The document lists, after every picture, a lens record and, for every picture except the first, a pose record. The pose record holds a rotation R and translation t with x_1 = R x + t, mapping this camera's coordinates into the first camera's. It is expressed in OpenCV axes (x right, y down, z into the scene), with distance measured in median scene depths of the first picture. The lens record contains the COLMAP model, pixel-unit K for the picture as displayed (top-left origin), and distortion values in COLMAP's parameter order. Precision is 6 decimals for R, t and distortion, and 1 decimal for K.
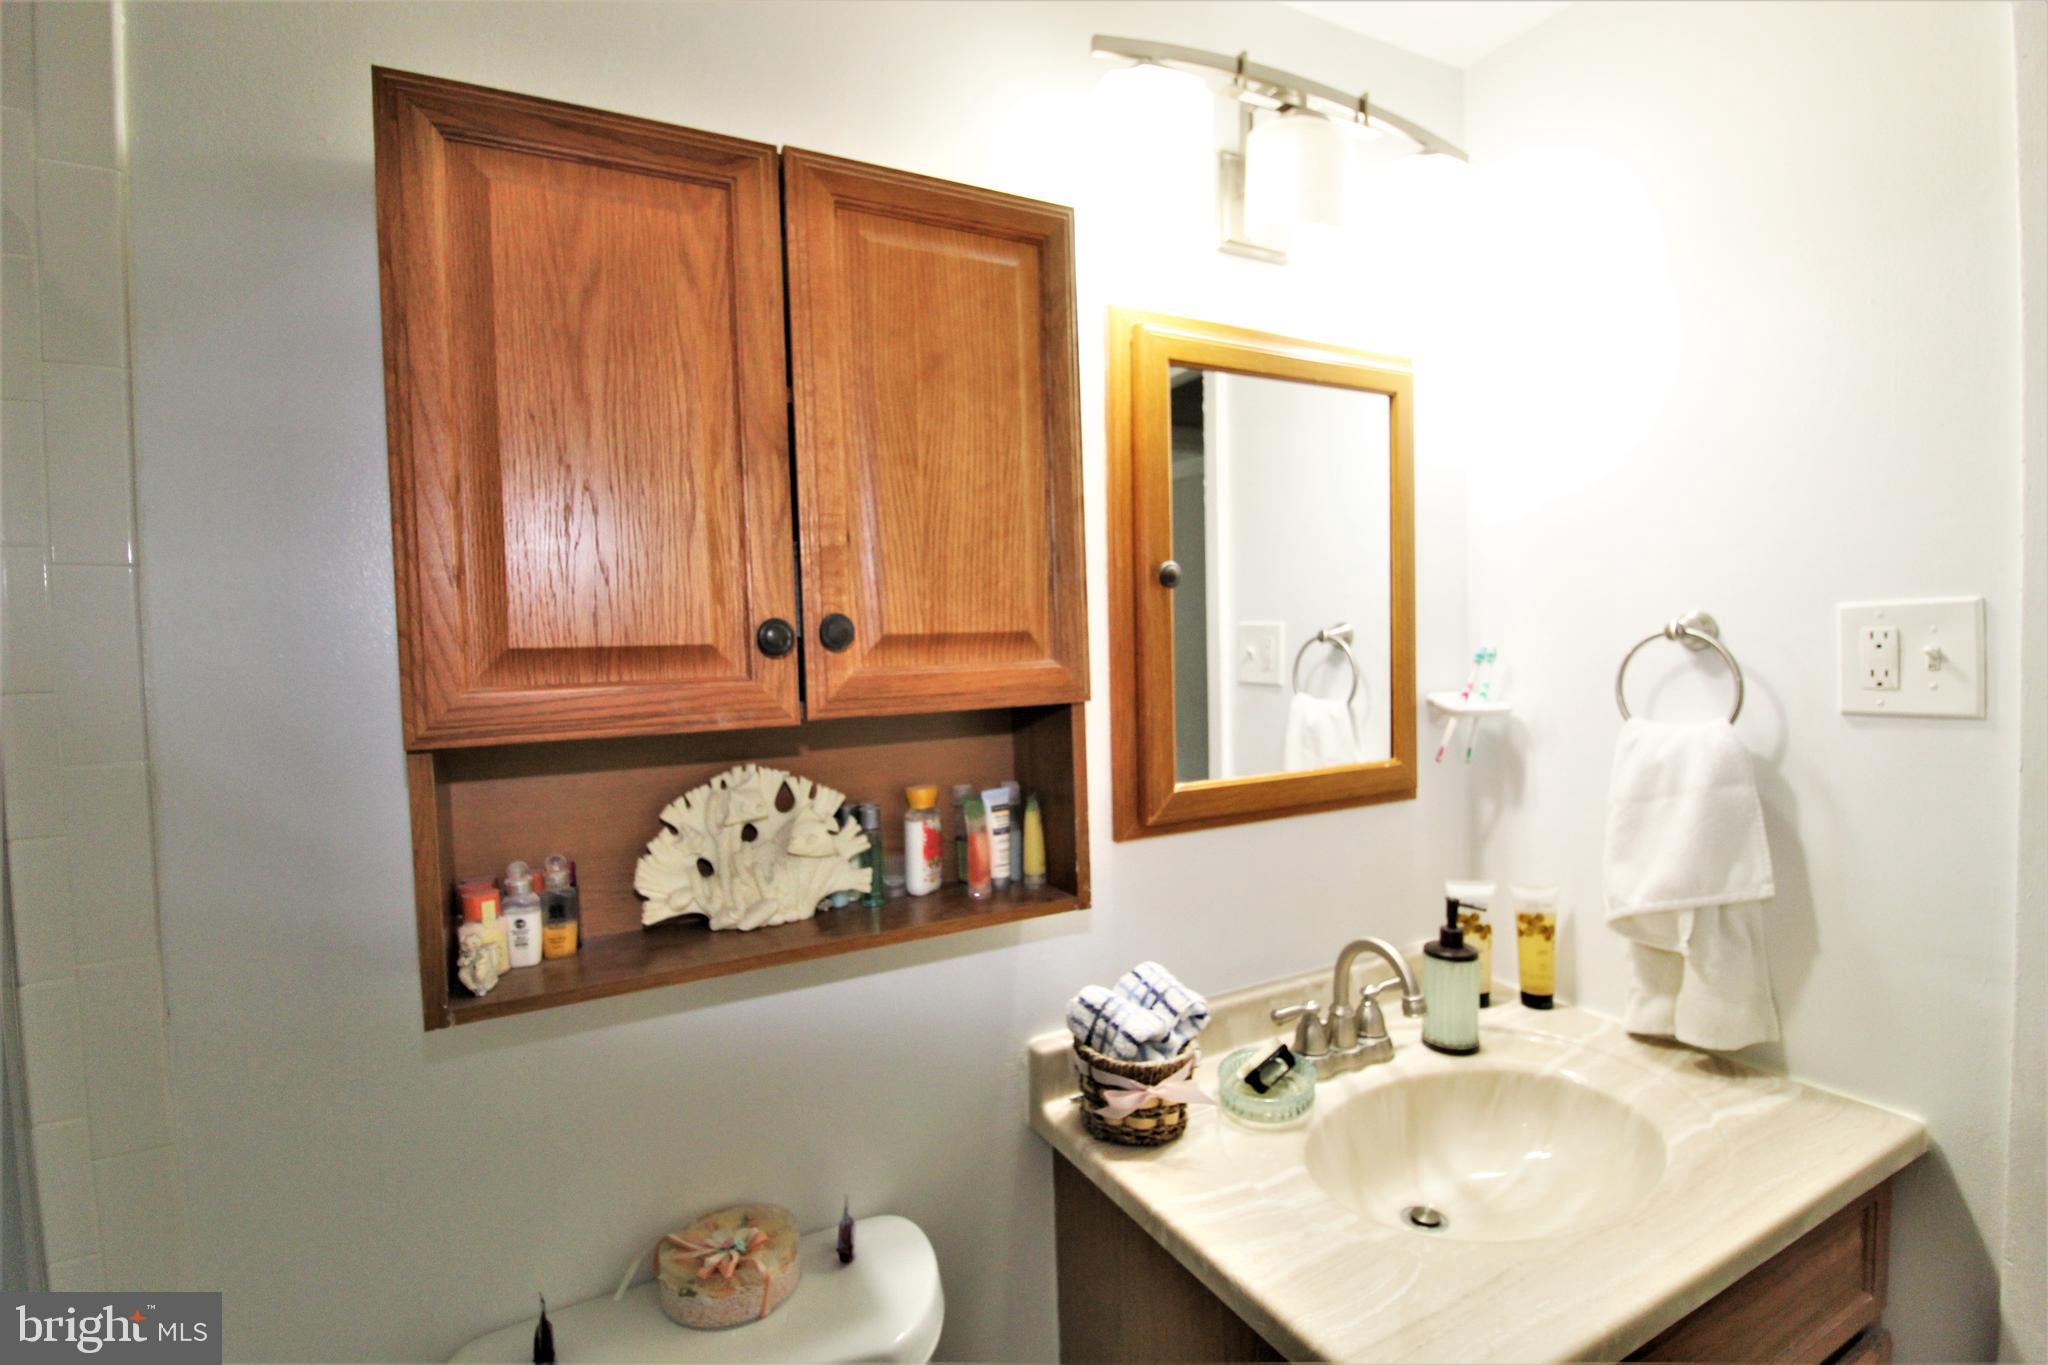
lens RADIAL K [[955.5, 0, 1015.8], [0, 955.5, 672.2], [0, 0, 1]] dist [-0.000893, -0.013589]
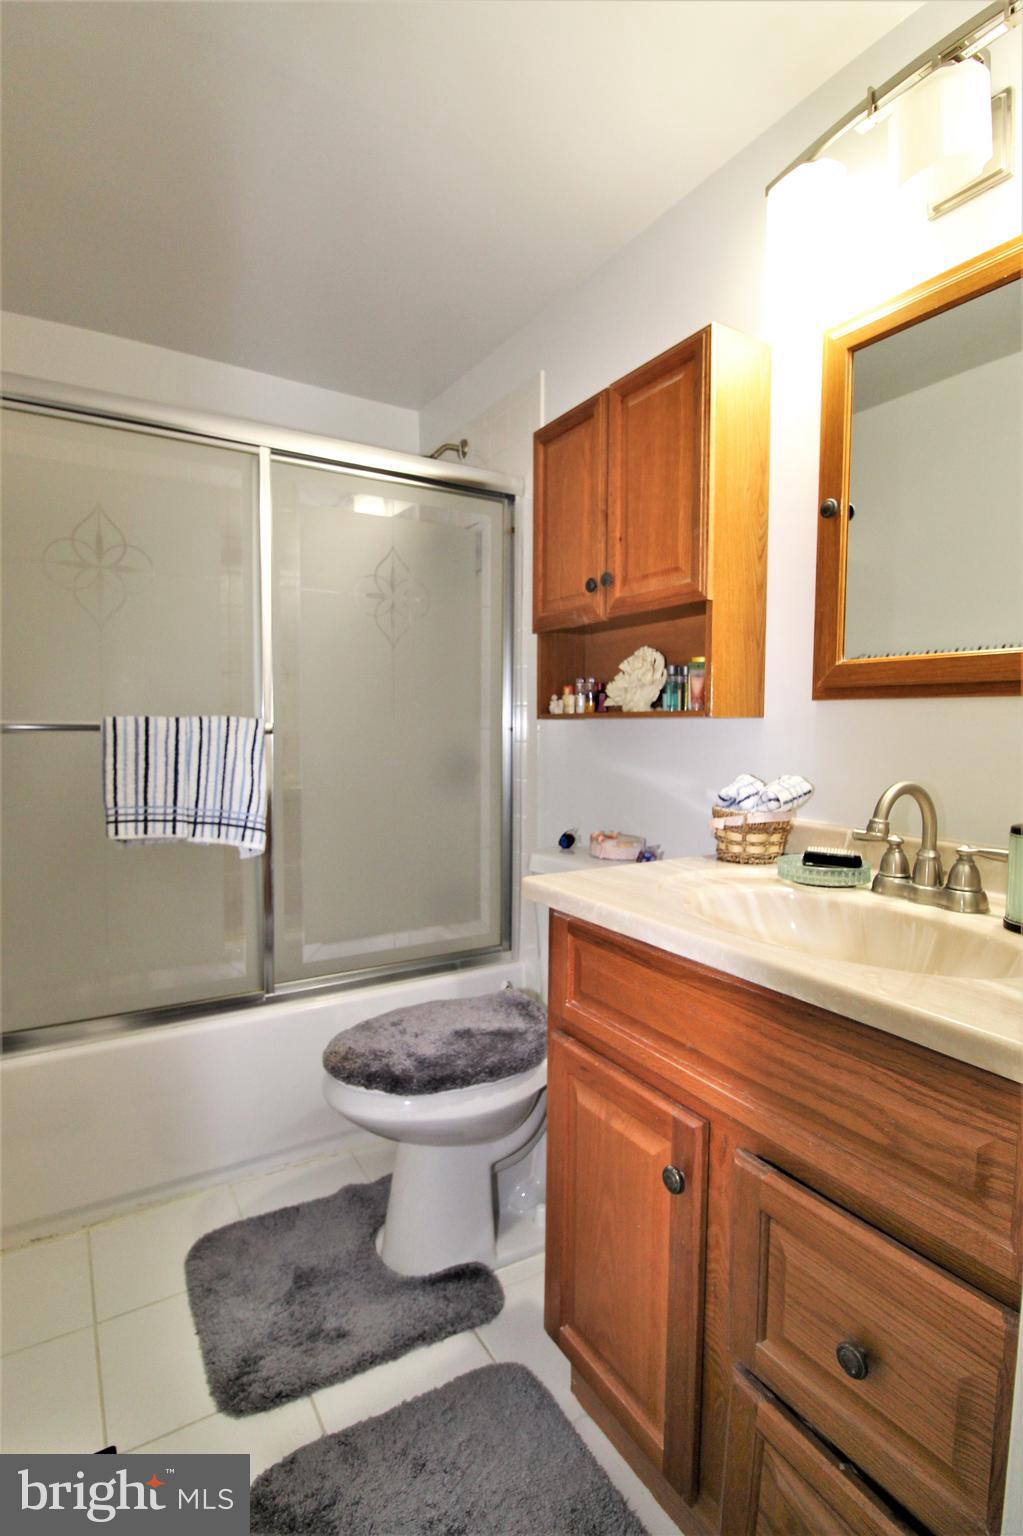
lens RADIAL K [[743.2, 0, 490.8], [0, 743.2, 789.2], [0, 0, 1]] dist [-0.001691, -0.016268]
pose [[0.043079, 0.110728, -0.992917, 1.635062], [-0.037447, 0.993320, 0.109148, 0.274166], [0.998370, 0.032480, 0.046937, 0.575159]]
